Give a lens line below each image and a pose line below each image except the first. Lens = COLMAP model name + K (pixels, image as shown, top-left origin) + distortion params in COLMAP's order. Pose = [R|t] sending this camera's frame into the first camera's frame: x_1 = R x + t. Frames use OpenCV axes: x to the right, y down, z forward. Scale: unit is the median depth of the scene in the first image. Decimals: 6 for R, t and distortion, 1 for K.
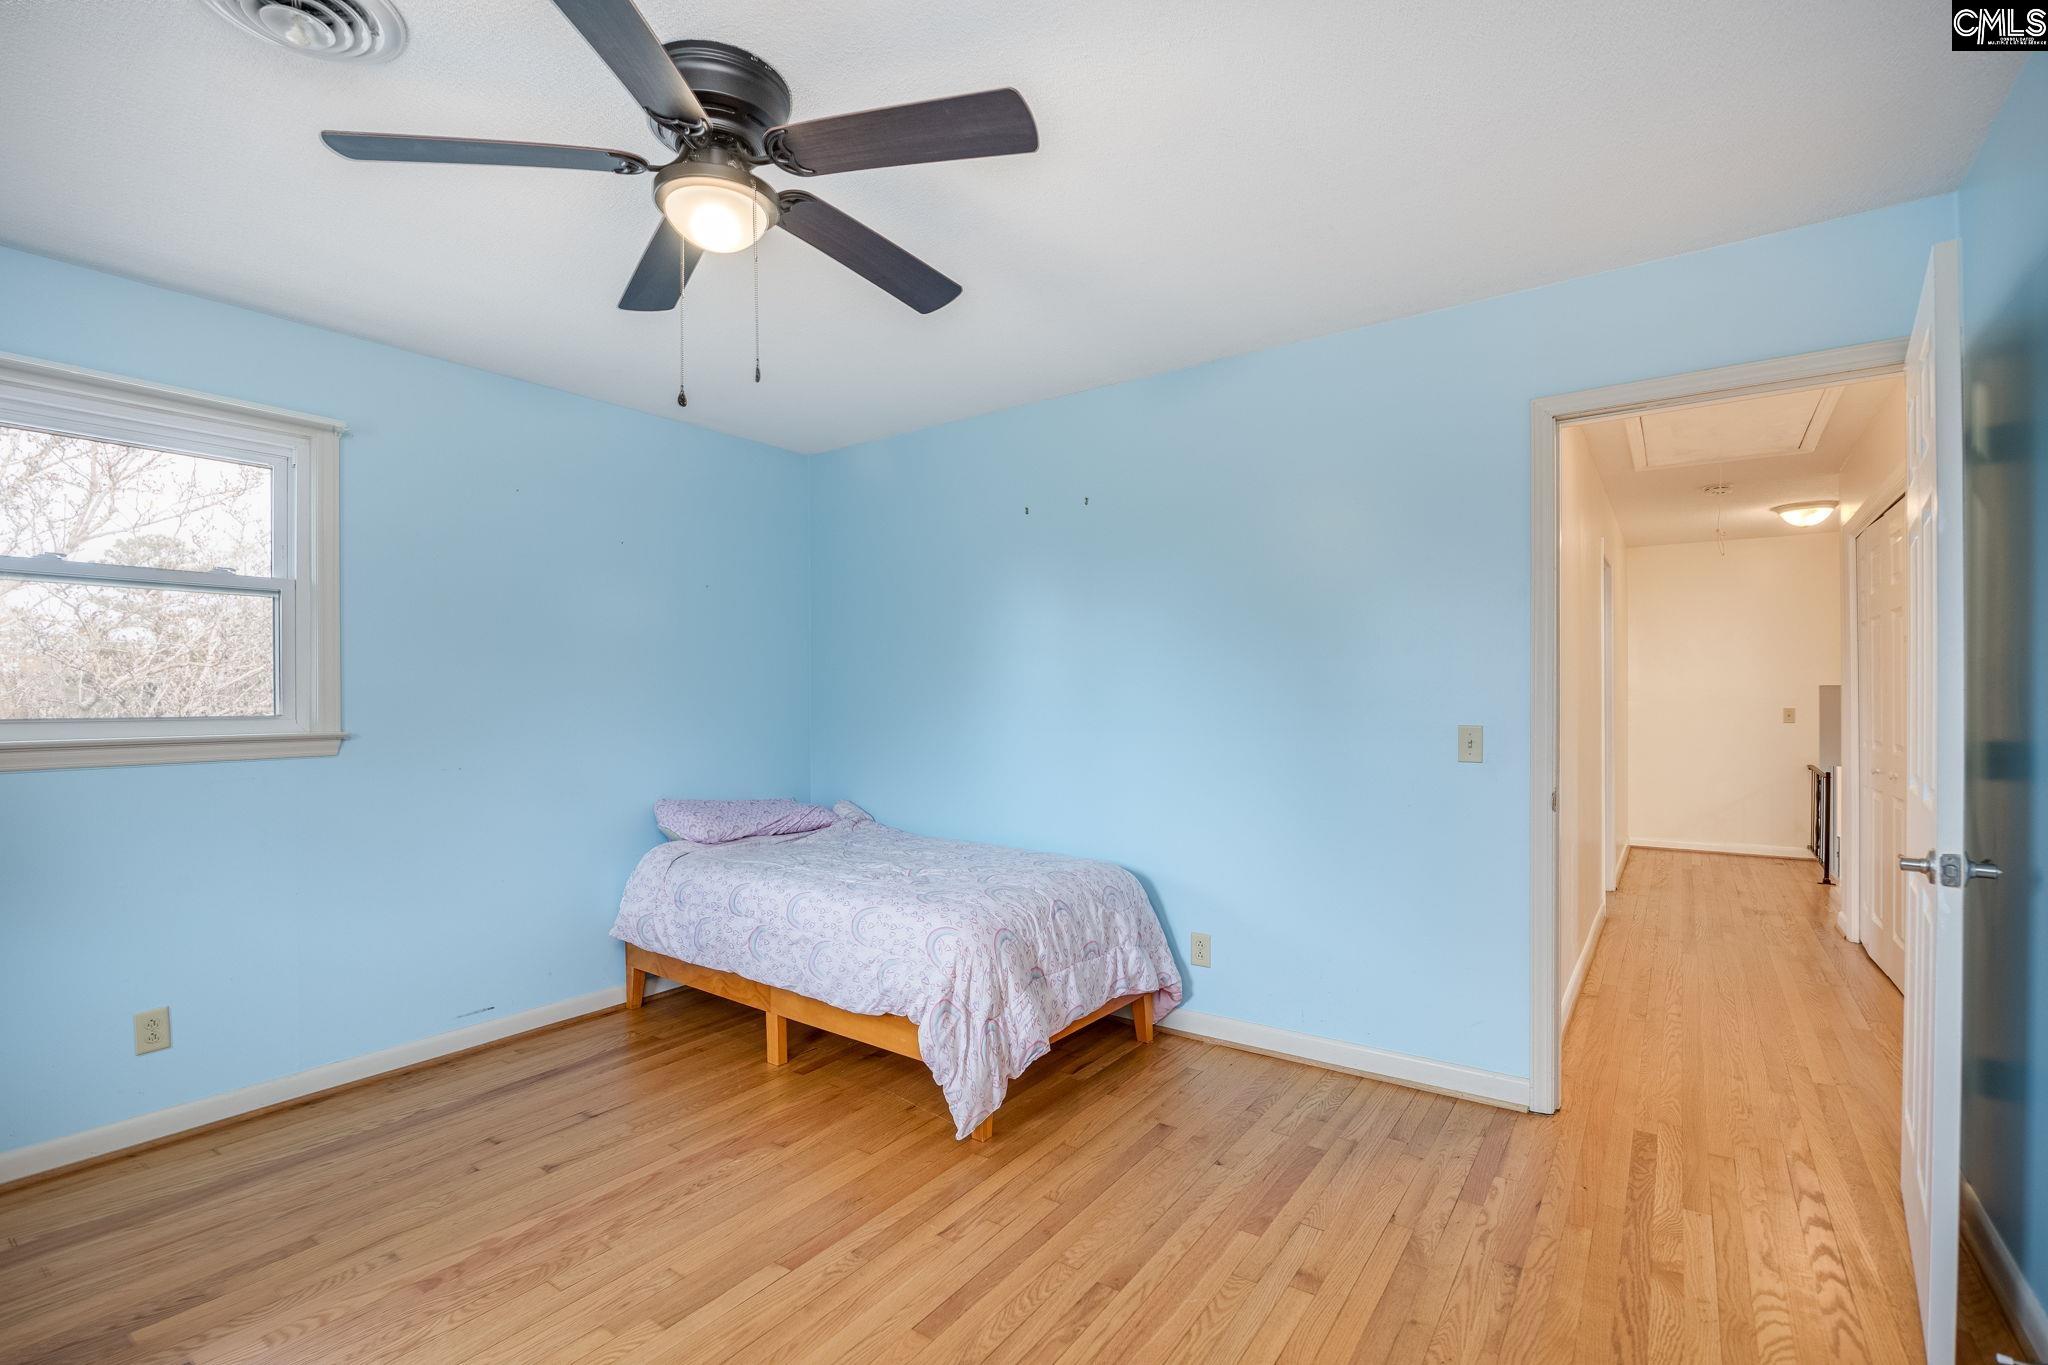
lens RADIAL K [[917.4, 0, 1048.5], [0, 917.4, 710.5], [0, 0, 1]] dist [0.000853, -0.000593]
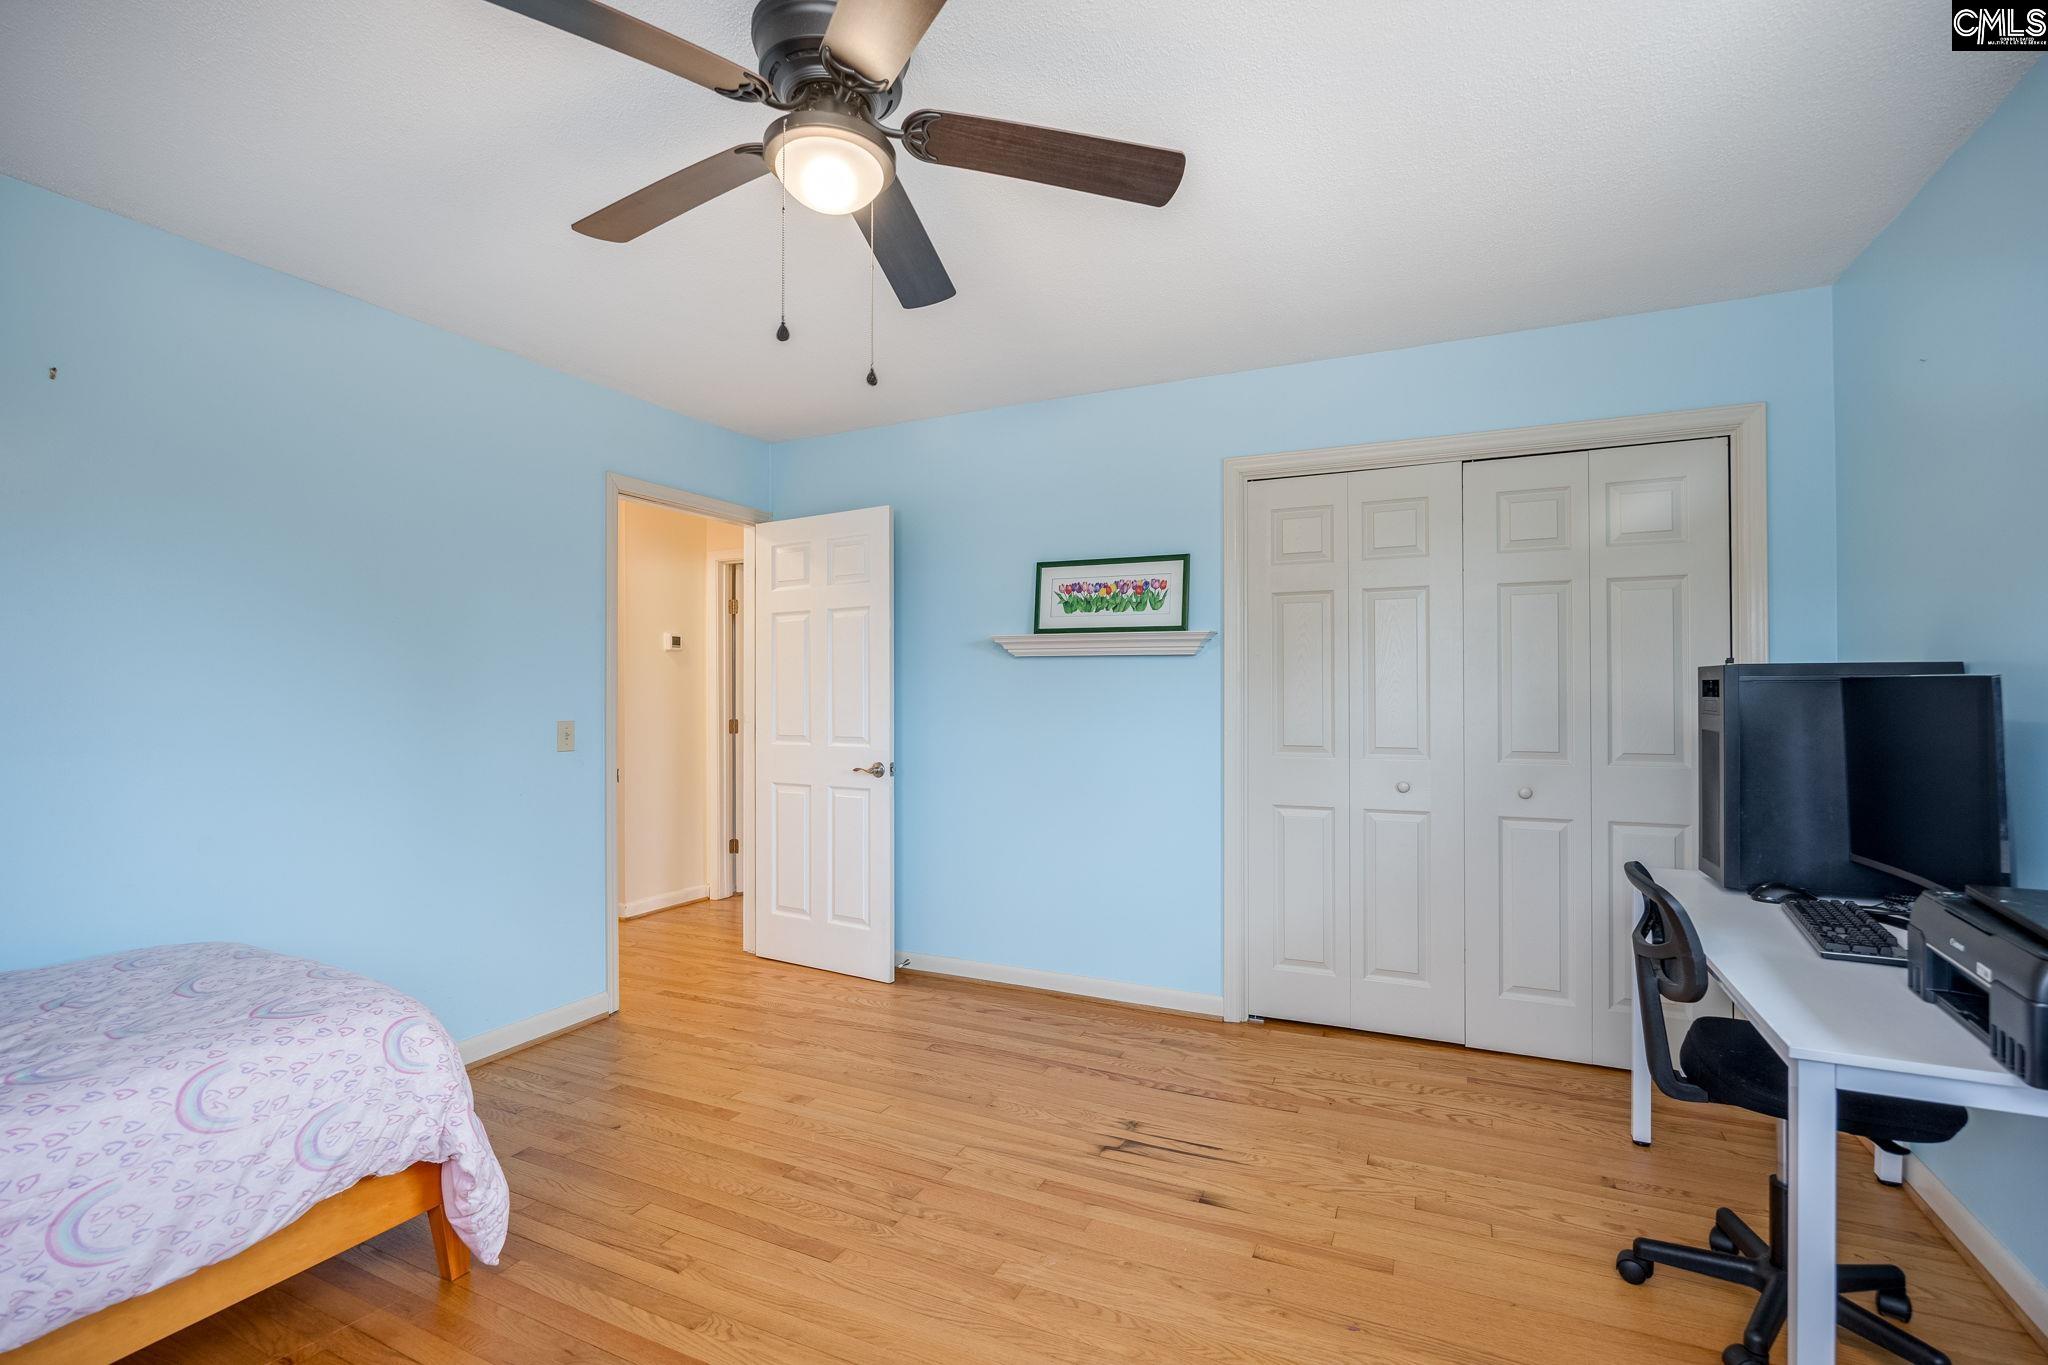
lens RADIAL K [[917.4, 0, 1014.6], [0, 917.4, 694.1], [0, 0, 1]] dist [0.000853, -0.000593]
pose [[-0.149499, 0.007531, 0.988733, -0.925084], [0.015791, 0.999862, -0.005228, -0.001735], [-0.988636, 0.014832, -0.149597, 0.673145]]
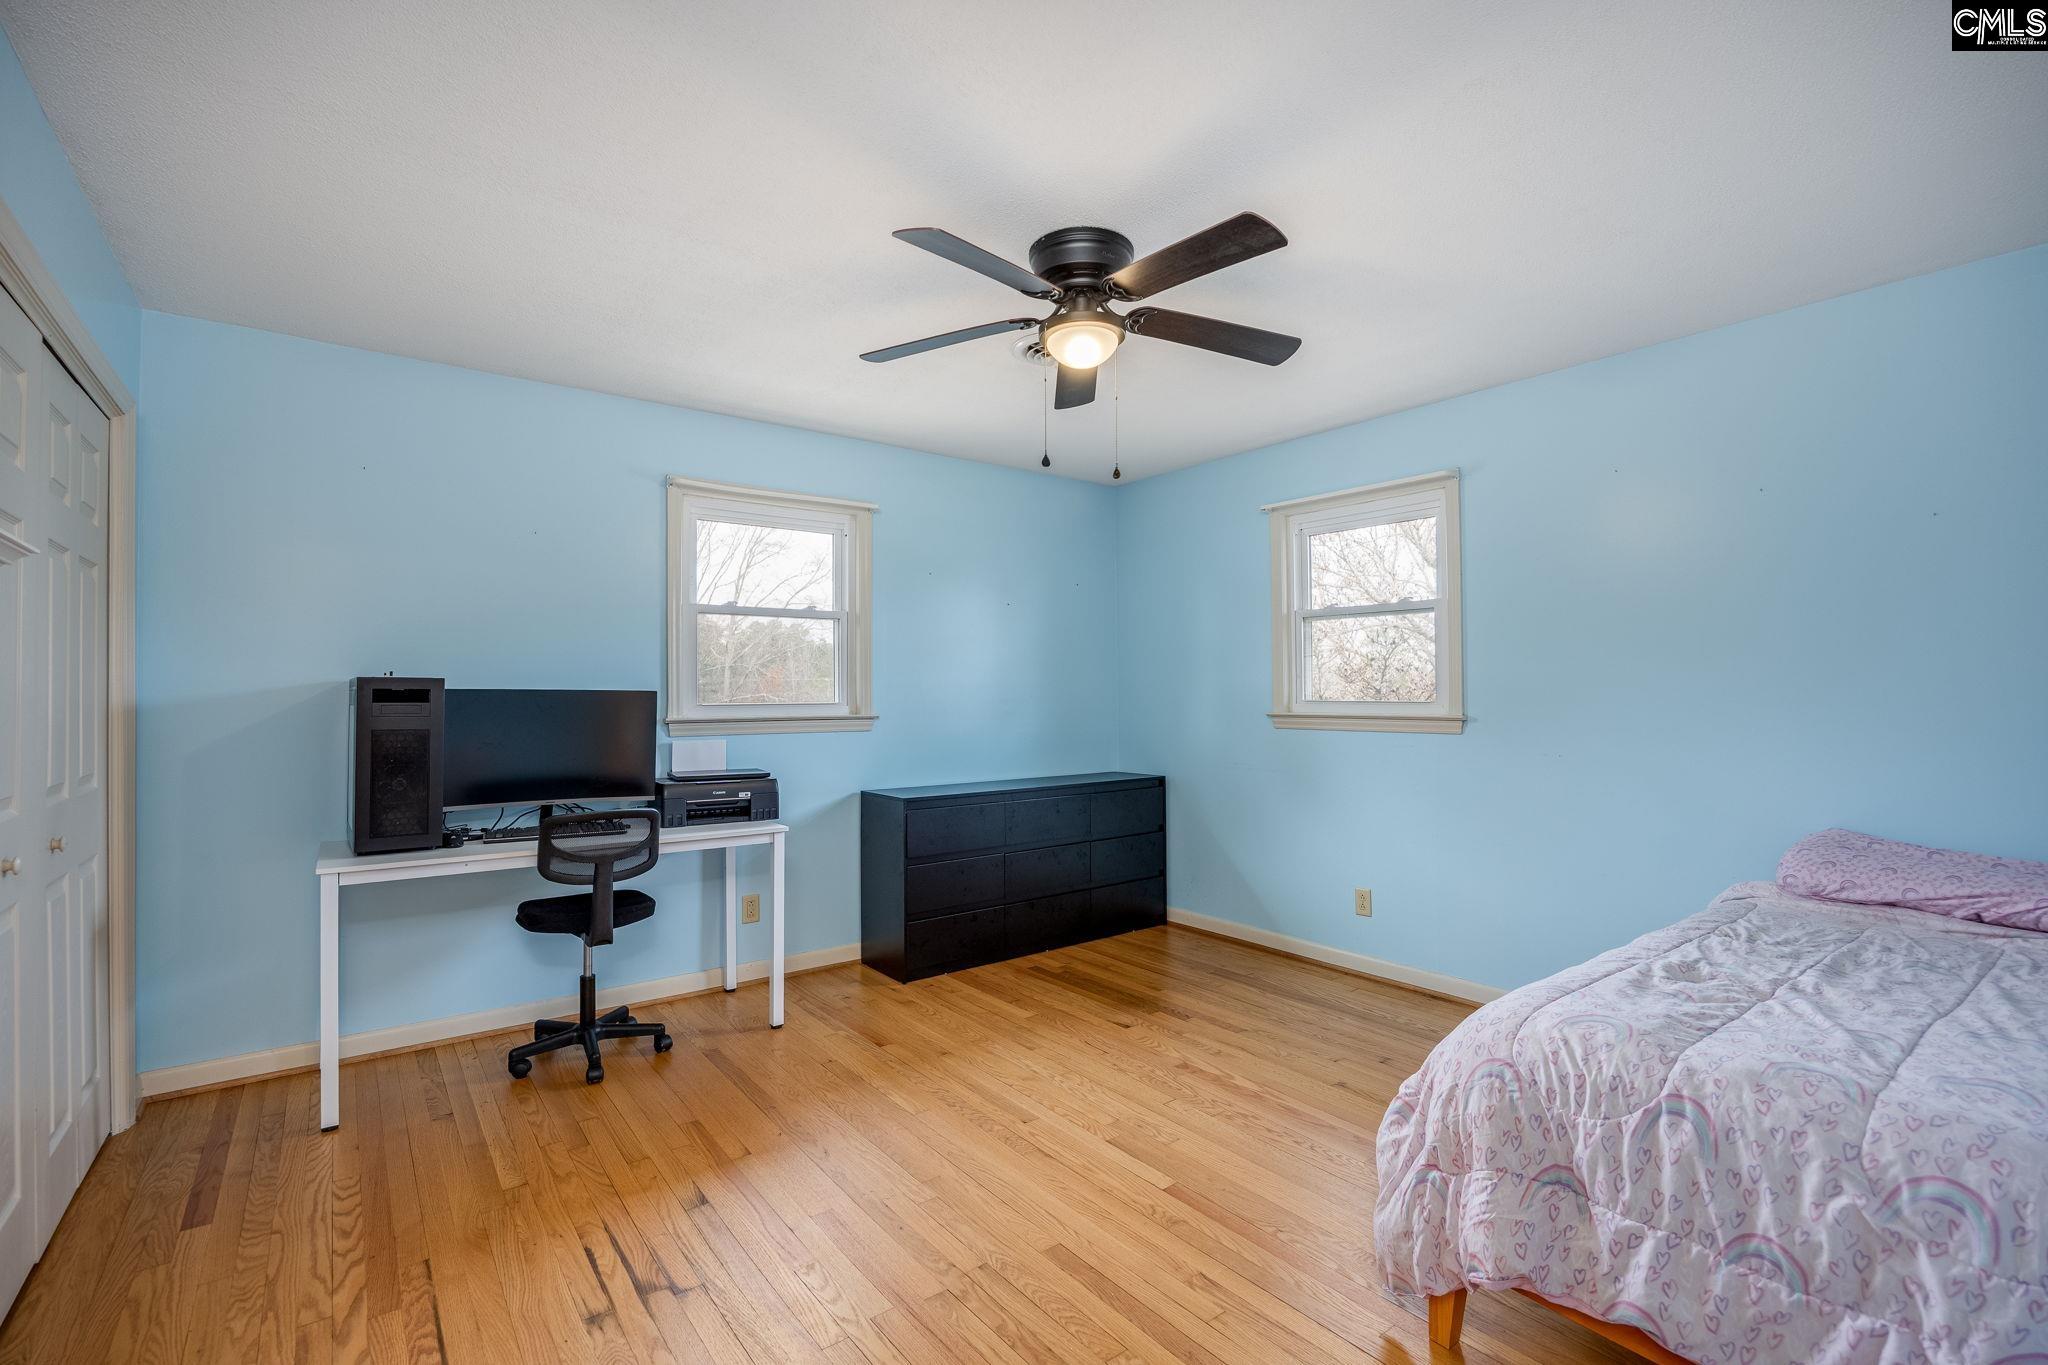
lens RADIAL K [[917.4, 0, 1031.5], [0, 917.4, 685.8], [0, 0, 1]] dist [0.000853, -0.000593]
pose [[-0.302069, 0.000995, -0.953286, 0.692520], [0.000563, 0.999999, 0.000865, -0.020971], [0.953286, -0.000276, -0.302069, 0.946930]]
